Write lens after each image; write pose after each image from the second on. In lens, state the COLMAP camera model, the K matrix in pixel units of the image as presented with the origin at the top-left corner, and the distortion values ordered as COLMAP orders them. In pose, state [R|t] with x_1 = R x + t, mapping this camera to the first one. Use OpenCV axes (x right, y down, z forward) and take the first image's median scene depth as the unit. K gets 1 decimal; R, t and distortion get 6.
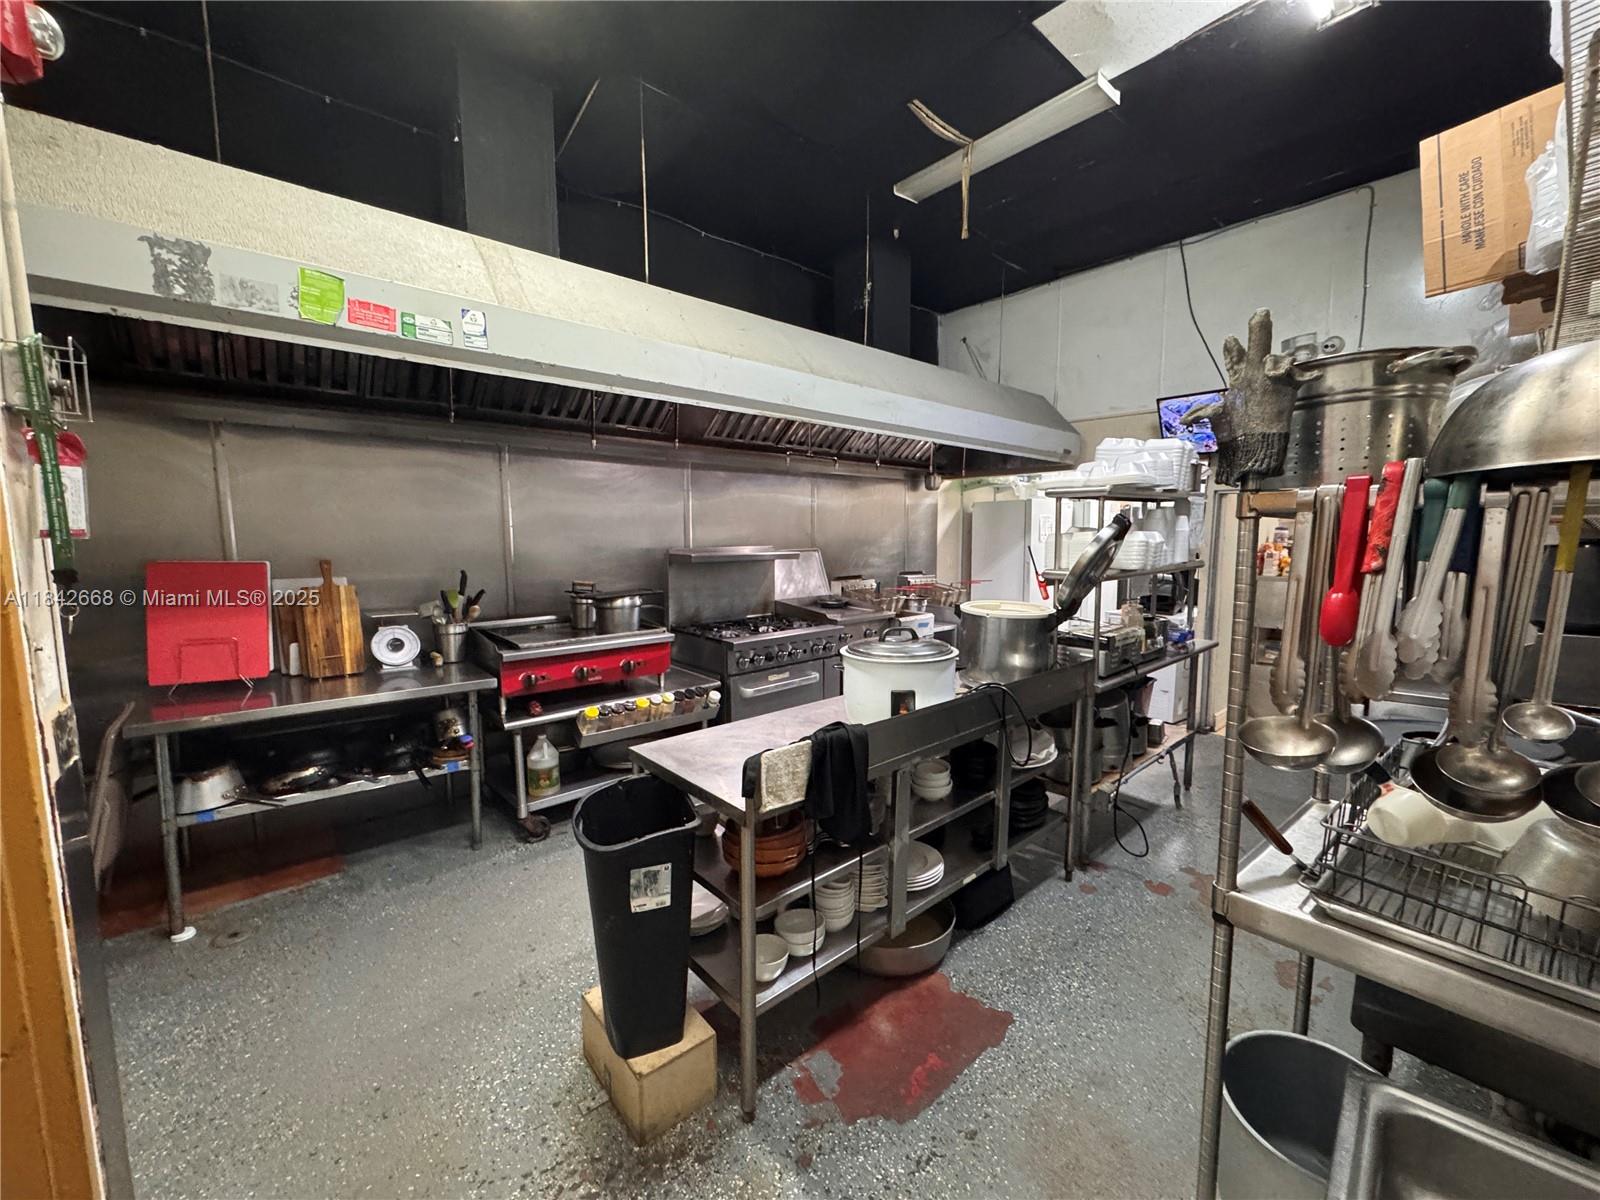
lens RADIAL K [[635.2, 0, 800.7], [0, 635.2, 603.7], [0, 0, 1]] dist [-0.000624, 0.000033]
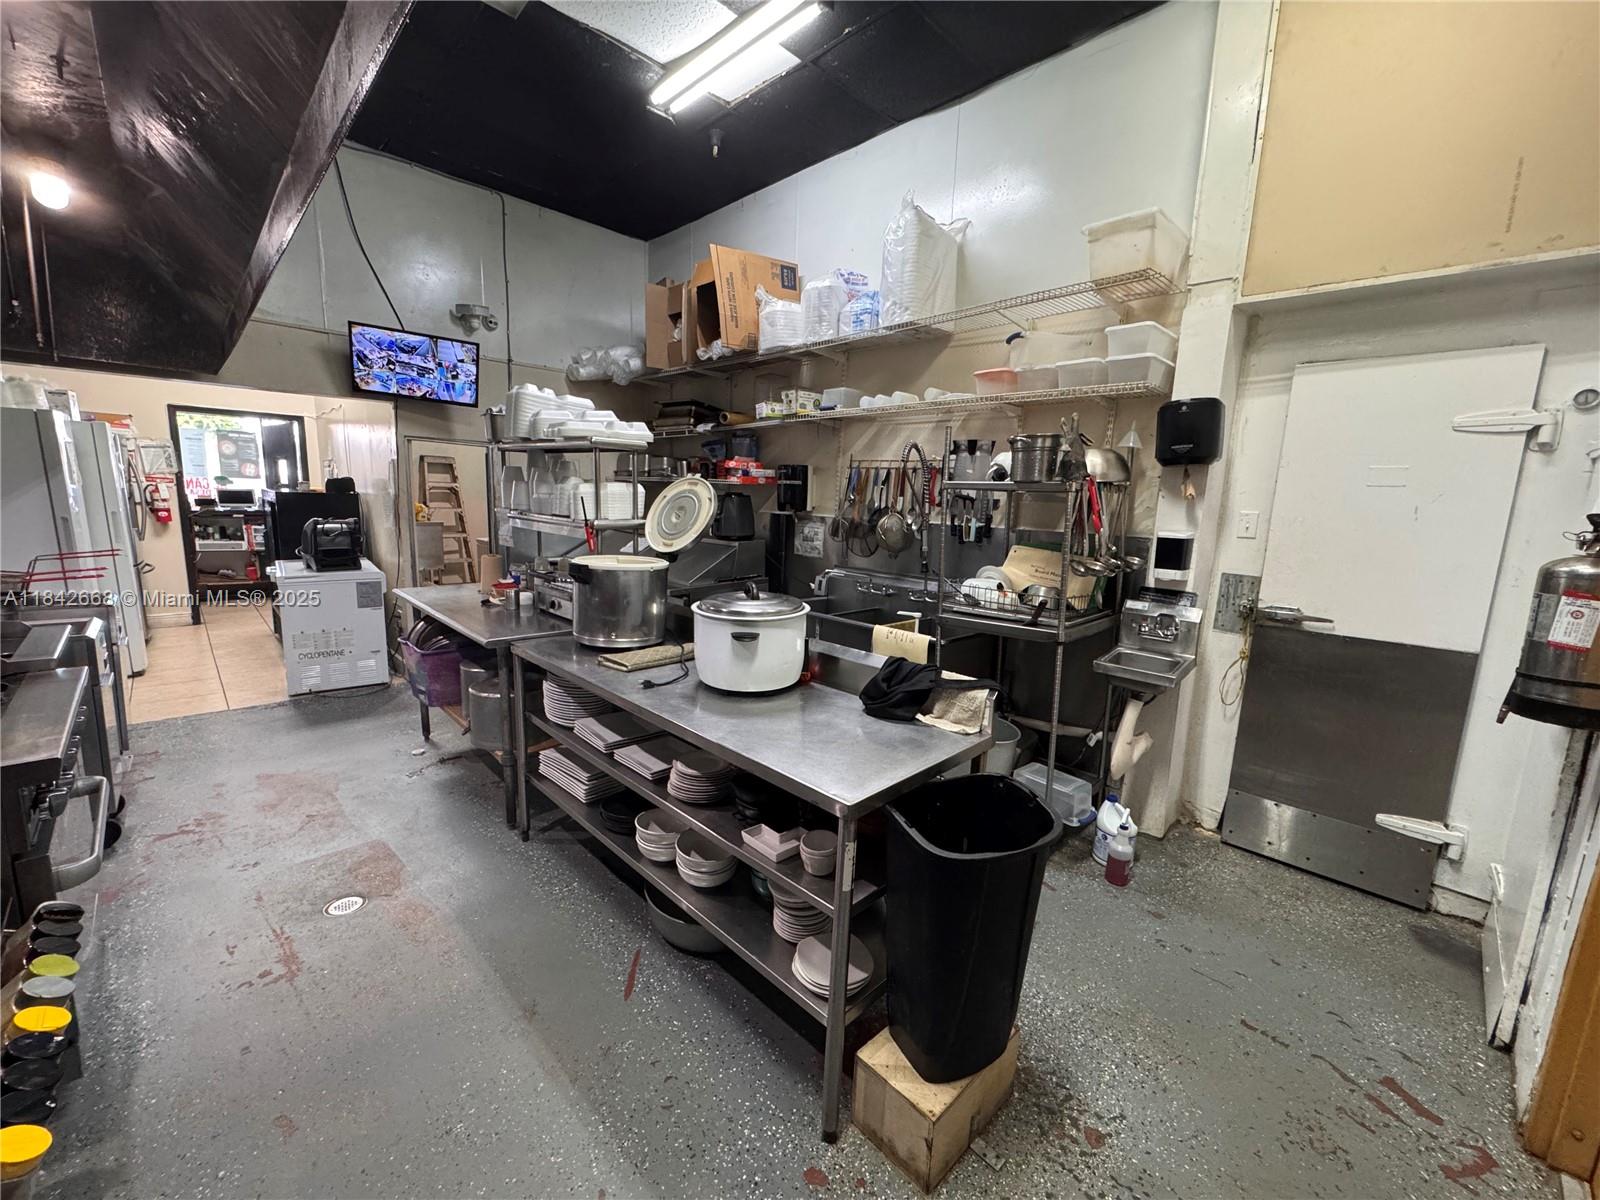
lens RADIAL K [[635.2, 0, 800.1], [0, 635.2, 601.4], [0, 0, 1]] dist [-0.000624, 0.000033]
pose [[-0.058720, -0.163485, 0.984797, -0.474682], [0.080187, 0.982539, 0.167892, -0.052454], [-0.995049, 0.088827, -0.044585, 0.561419]]
